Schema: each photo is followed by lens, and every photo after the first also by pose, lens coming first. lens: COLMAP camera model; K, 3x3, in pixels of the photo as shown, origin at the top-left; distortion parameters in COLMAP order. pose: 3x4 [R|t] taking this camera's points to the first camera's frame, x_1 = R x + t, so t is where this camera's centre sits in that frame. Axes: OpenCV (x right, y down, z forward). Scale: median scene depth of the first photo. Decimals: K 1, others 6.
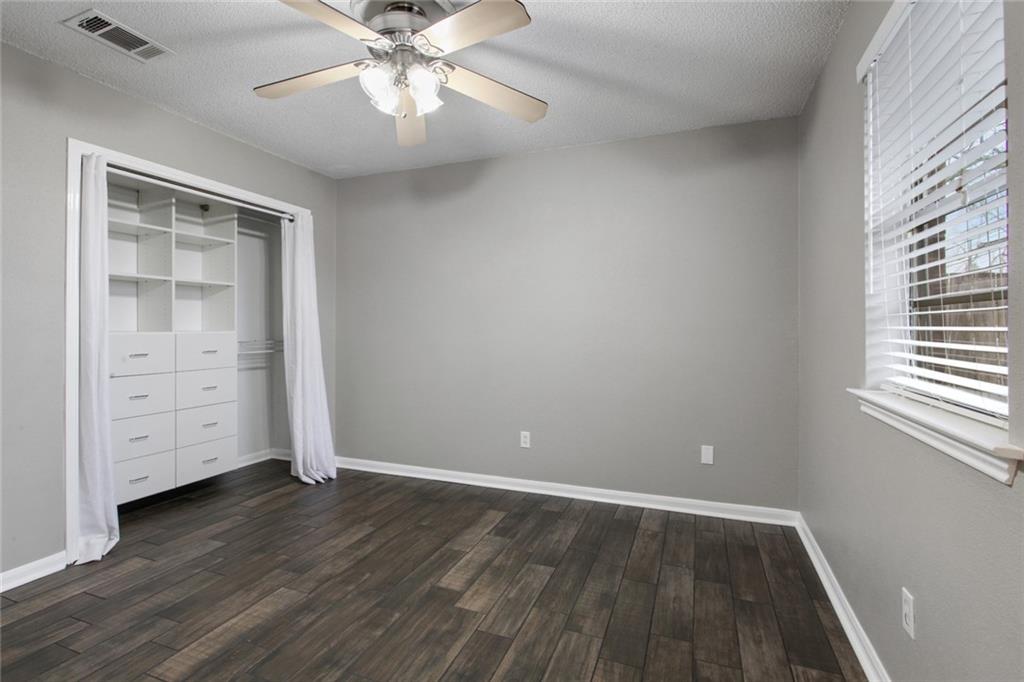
lens RADIAL K [[492.3, 0, 508.4], [0, 492.3, 337.3], [0, 0, 1]] dist [-0.010823, 0.000882]
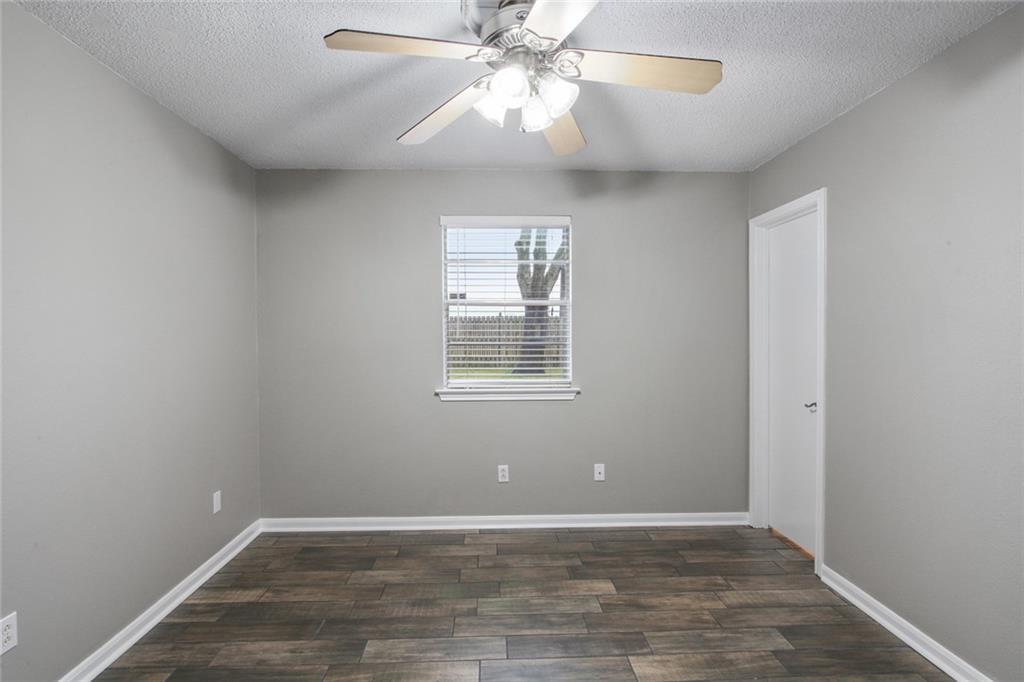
lens RADIAL K [[492.3, 0, 509.1], [0, 492.3, 346.8], [0, 0, 1]] dist [-0.010823, 0.000882]
pose [[-0.408258, -0.021040, 0.912624, -0.797943], [0.020359, 0.999276, 0.032145, -0.074912], [-0.912640, 0.031704, -0.407534, 1.120995]]
